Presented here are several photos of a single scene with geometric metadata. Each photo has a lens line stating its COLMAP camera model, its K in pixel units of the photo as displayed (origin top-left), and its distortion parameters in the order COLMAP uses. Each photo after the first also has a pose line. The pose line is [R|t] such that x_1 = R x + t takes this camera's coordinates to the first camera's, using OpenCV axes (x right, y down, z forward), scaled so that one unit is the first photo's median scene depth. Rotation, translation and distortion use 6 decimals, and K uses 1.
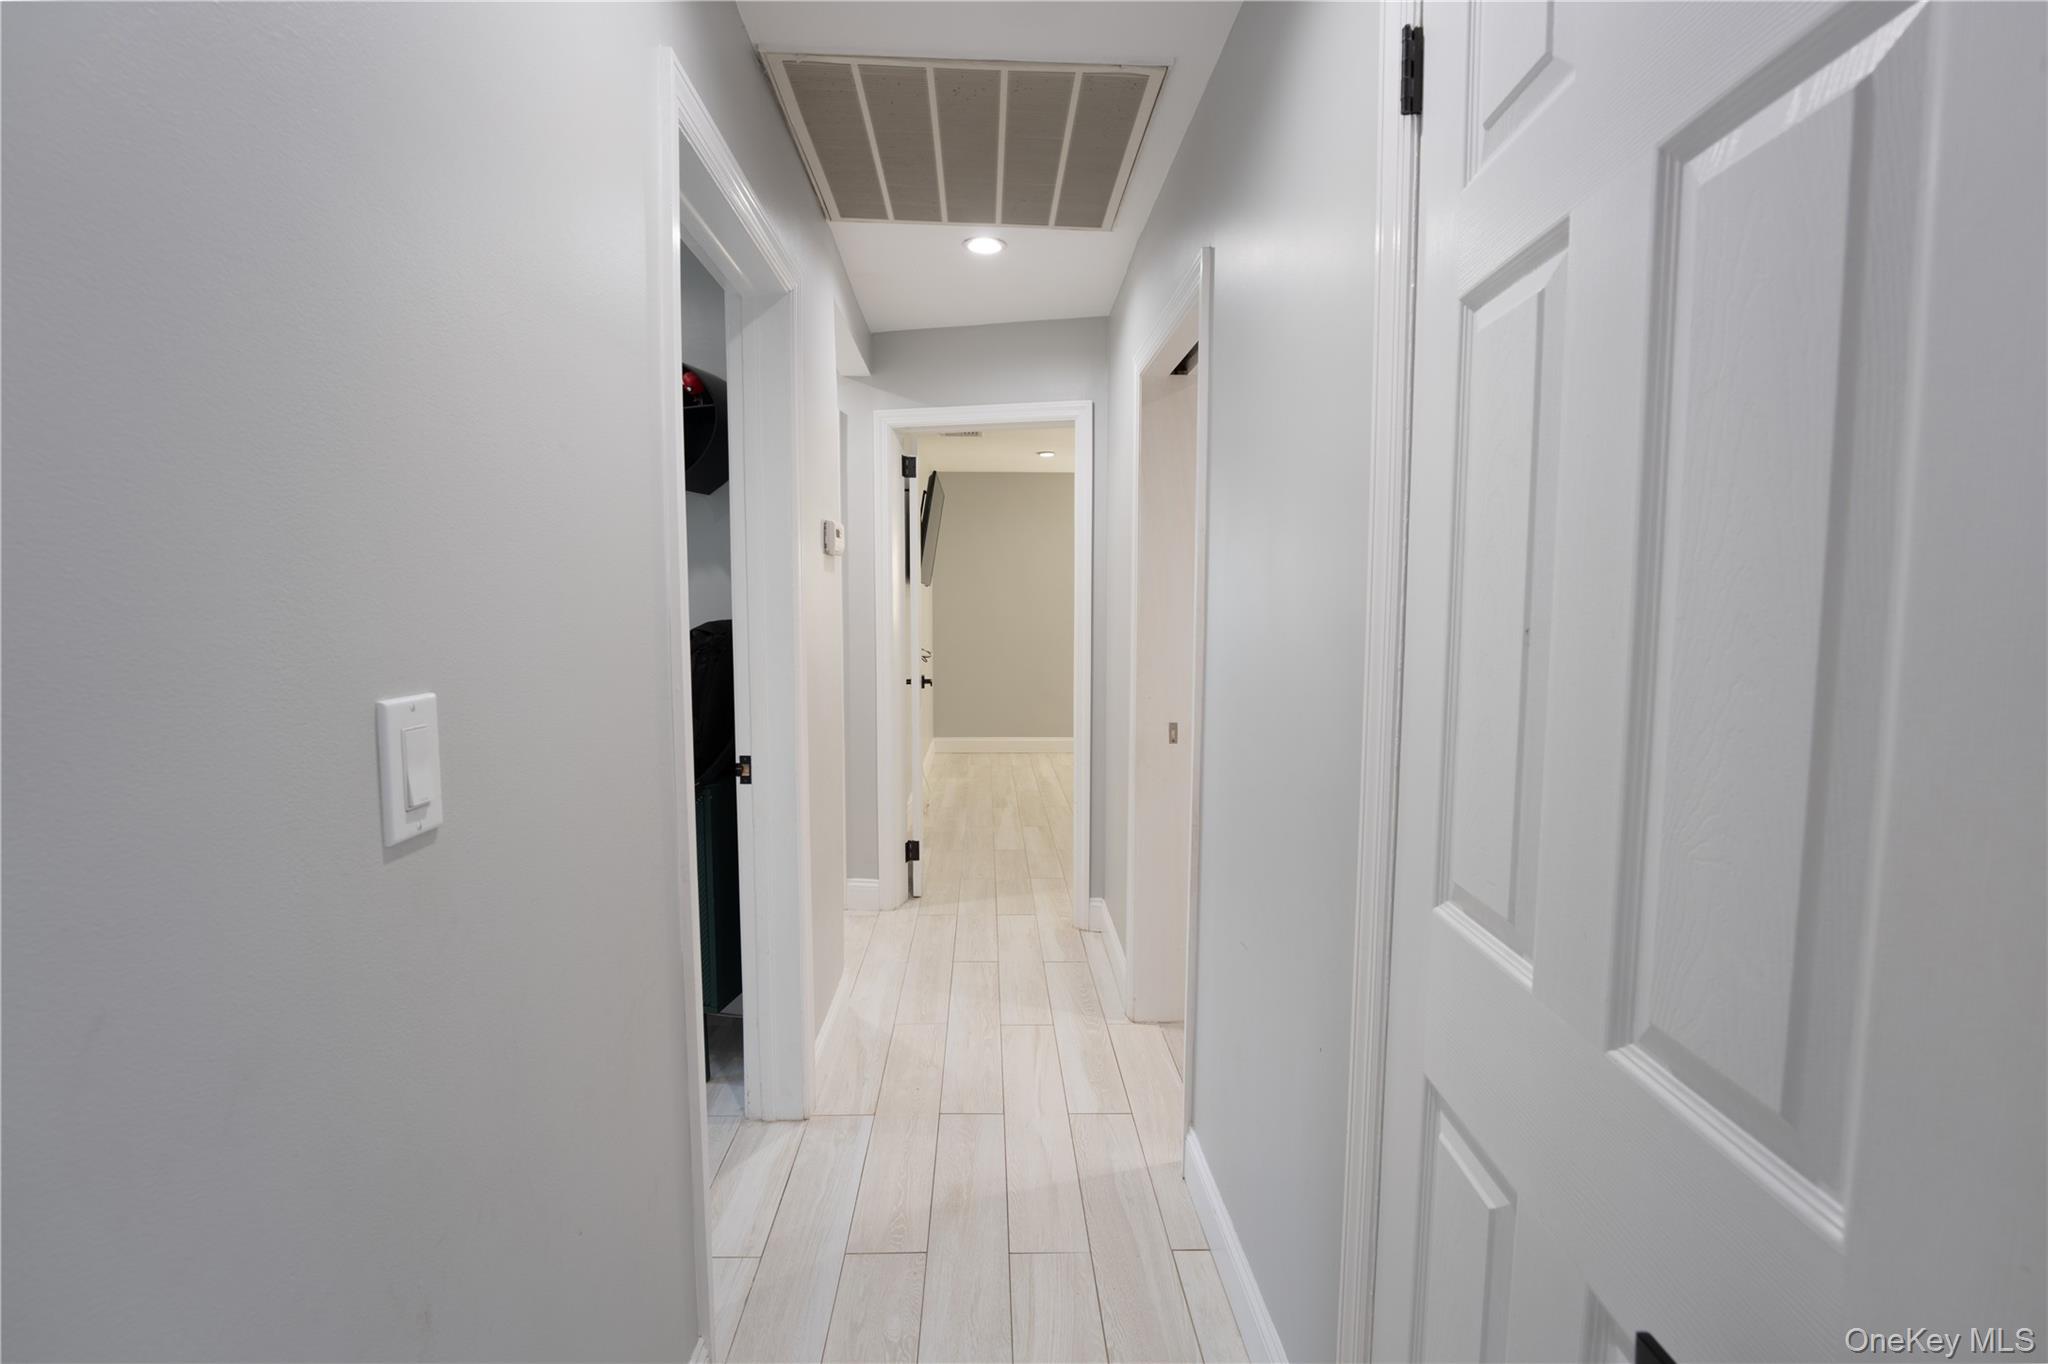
lens RADIAL K [[905.5, 0, 1024.0], [0, 905.5, 682.0], [0, 0, 1]] dist [-0.001768, -0.000360]
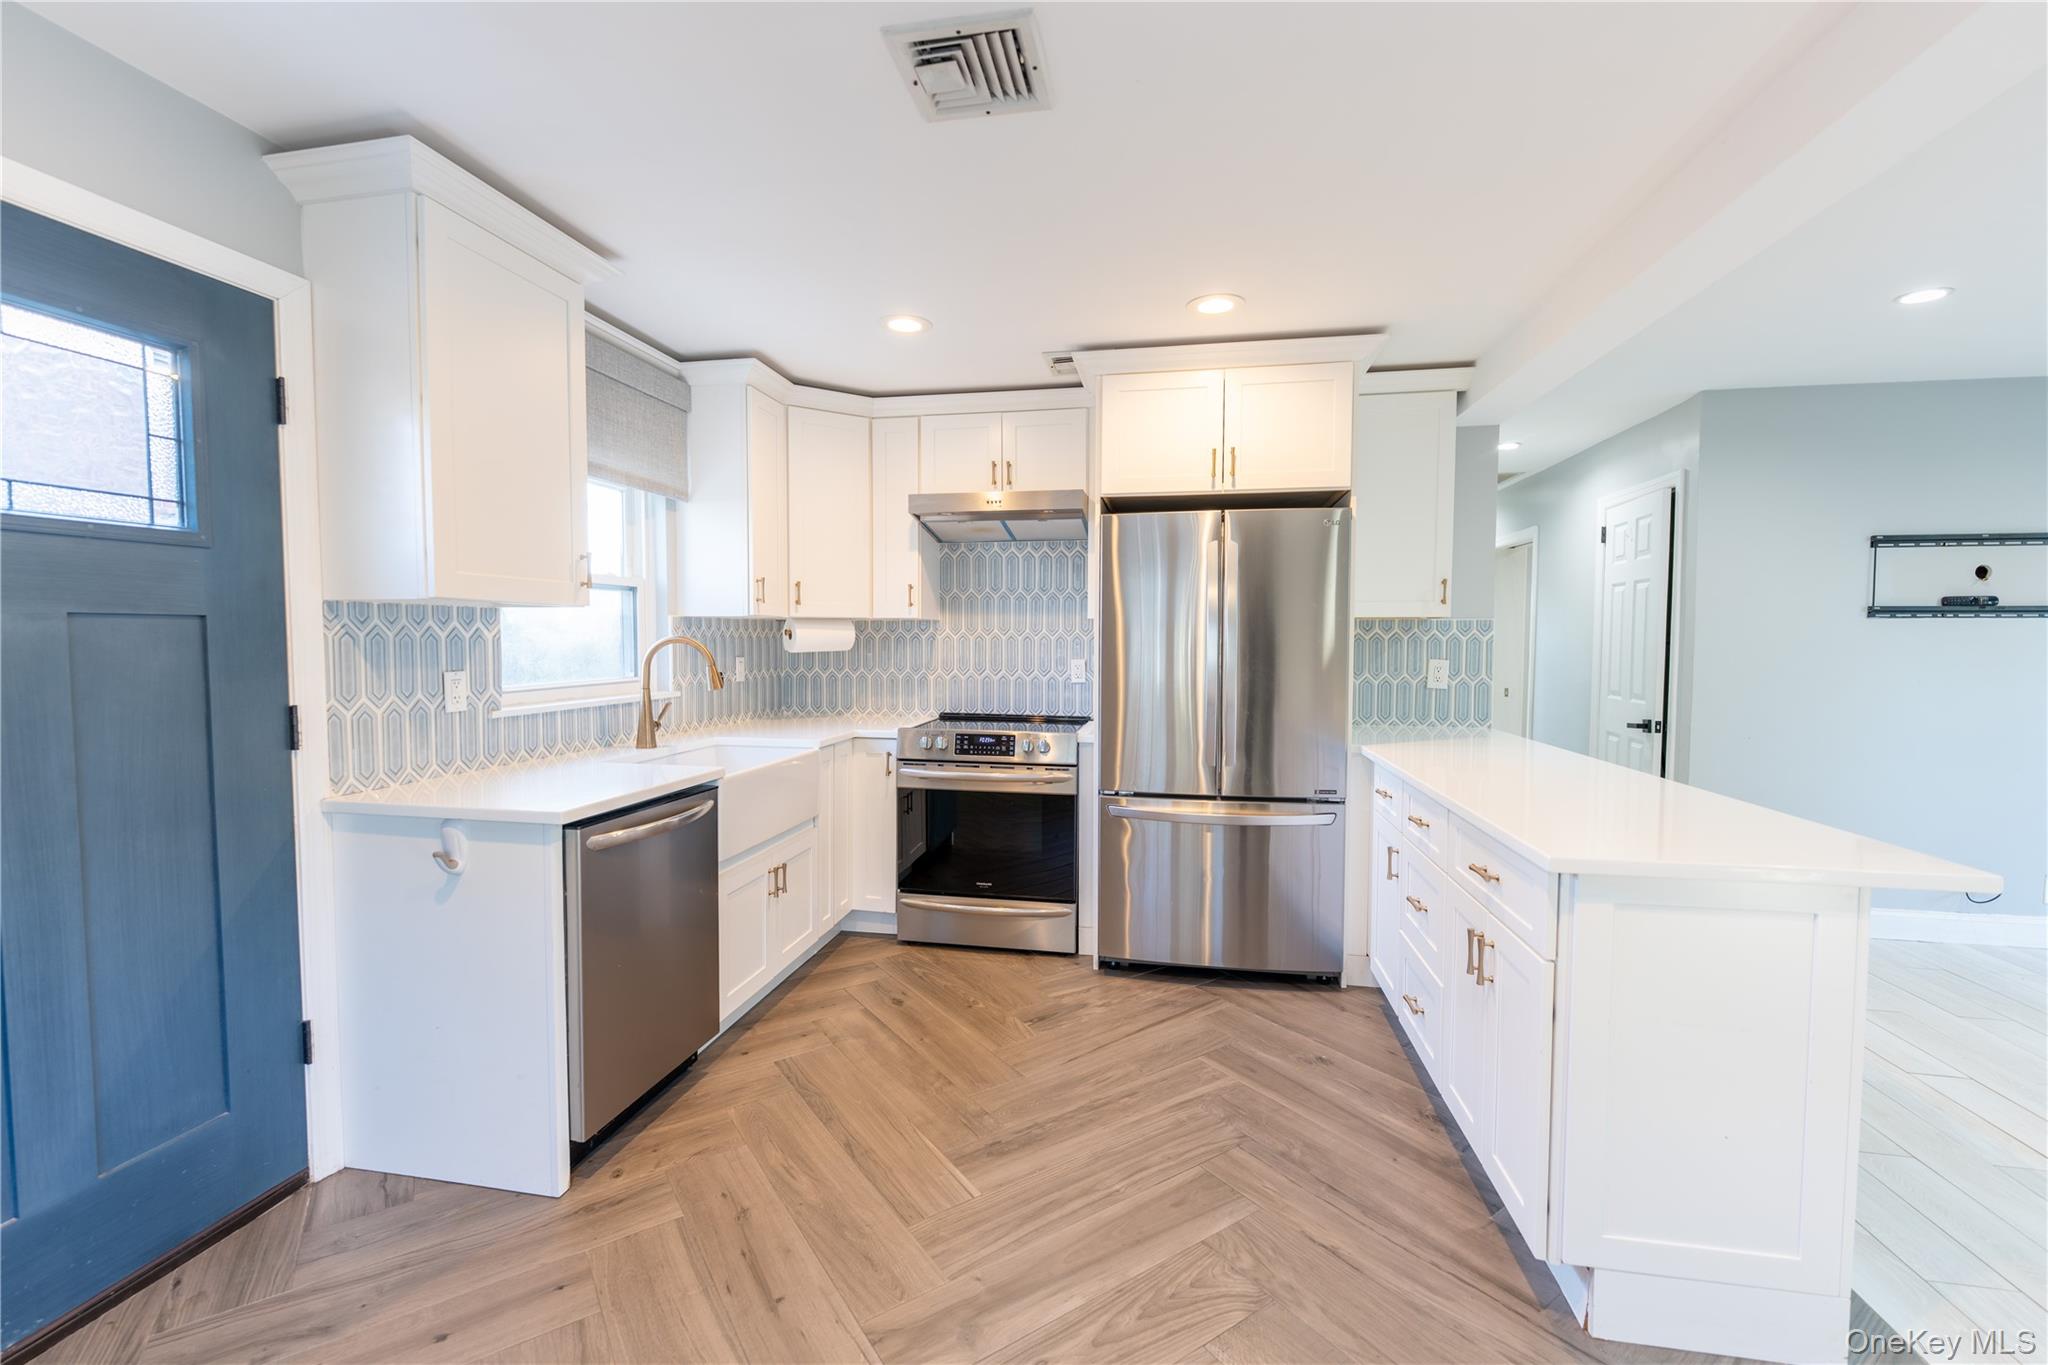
lens RADIAL K [[865.3, 0, 1020.9], [0, 865.3, 678.9], [0, 0, 1]] dist [-0.000054, 0.000113]
pose [[0.972680, 0.013384, -0.231763, -0.564859], [-0.022267, 0.999112, -0.035756, 0.132548], [0.231079, 0.039940, 0.972115, -1.553366]]
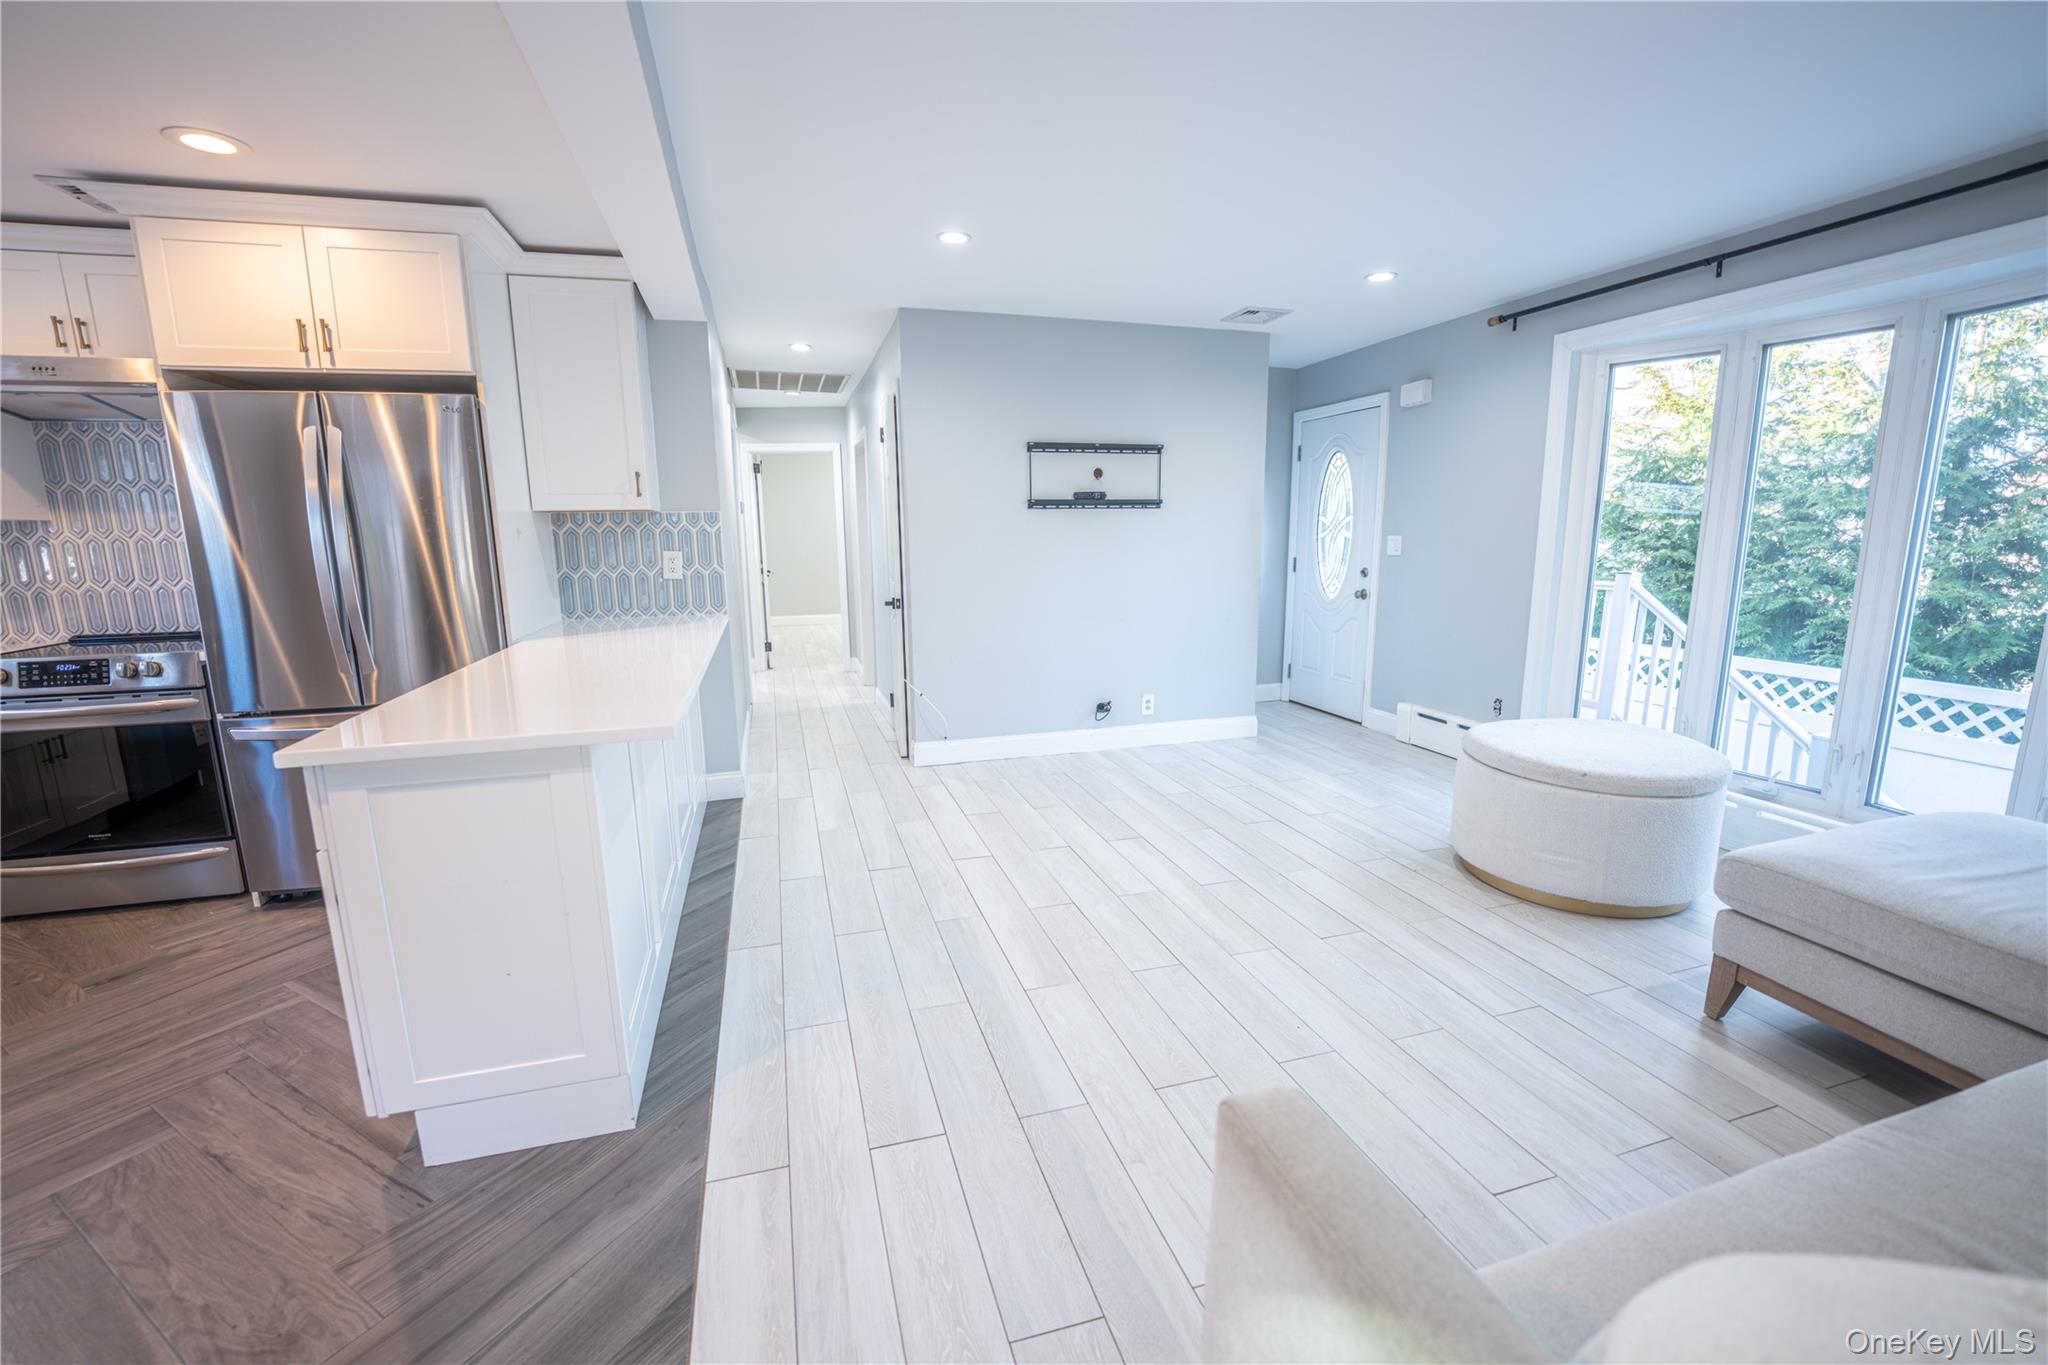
lens RADIAL K [[830.5, 0, 1020.3], [0, 830.5, 681.1], [0, 0, 1]] dist [-0.023825, 0.000349]
pose [[0.969718, -0.055583, 0.237819, -0.020591], [0.032990, 0.994645, 0.097947, 0.137232], [-0.241990, -0.087135, 0.966358, -1.548299]]
